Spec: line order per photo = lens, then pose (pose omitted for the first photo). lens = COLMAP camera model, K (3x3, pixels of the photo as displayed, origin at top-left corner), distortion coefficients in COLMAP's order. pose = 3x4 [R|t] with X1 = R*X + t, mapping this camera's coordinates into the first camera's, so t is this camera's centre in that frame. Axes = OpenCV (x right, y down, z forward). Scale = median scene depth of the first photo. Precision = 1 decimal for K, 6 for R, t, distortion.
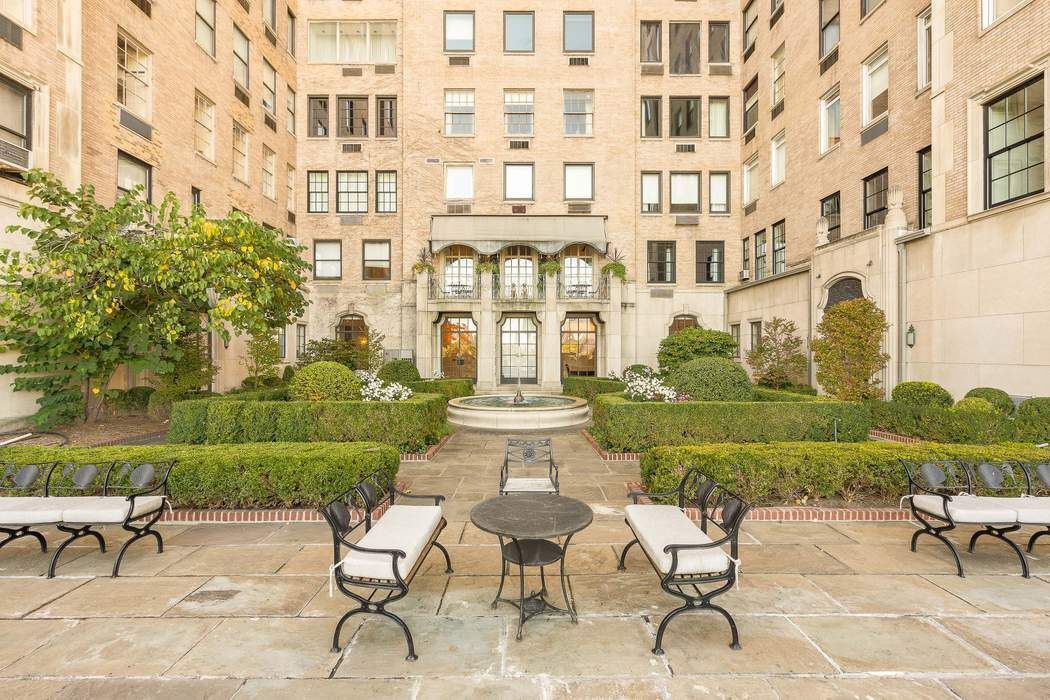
lens RADIAL K [[468.1, 0, 523.2], [0, 468.1, 352.0], [0, 0, 1]] dist [-0.015011, 0.000022]
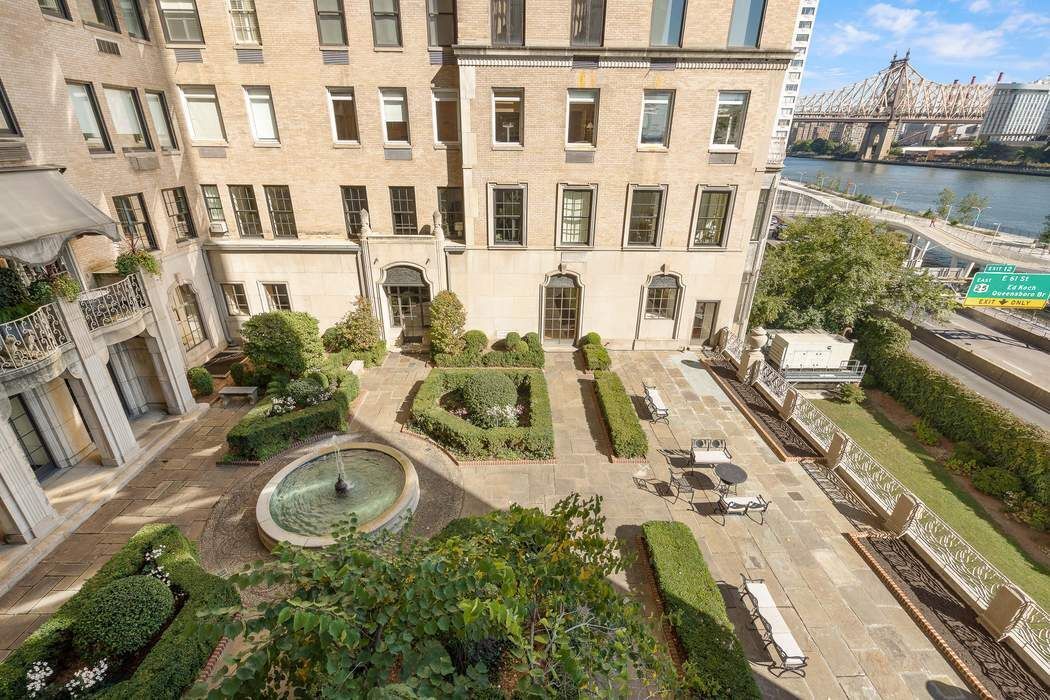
lens RADIAL K [[468.4, 0, 522.6], [0, 468.4, 351.3], [0, 0, 1]] dist [0.003237, 0.000078]
pose [[-0.027722, -0.405384, 0.913726, -0.471995], [-0.006451, 0.914131, 0.405368, -0.319705], [-0.999595, 0.005343, -0.027956, 0.429202]]
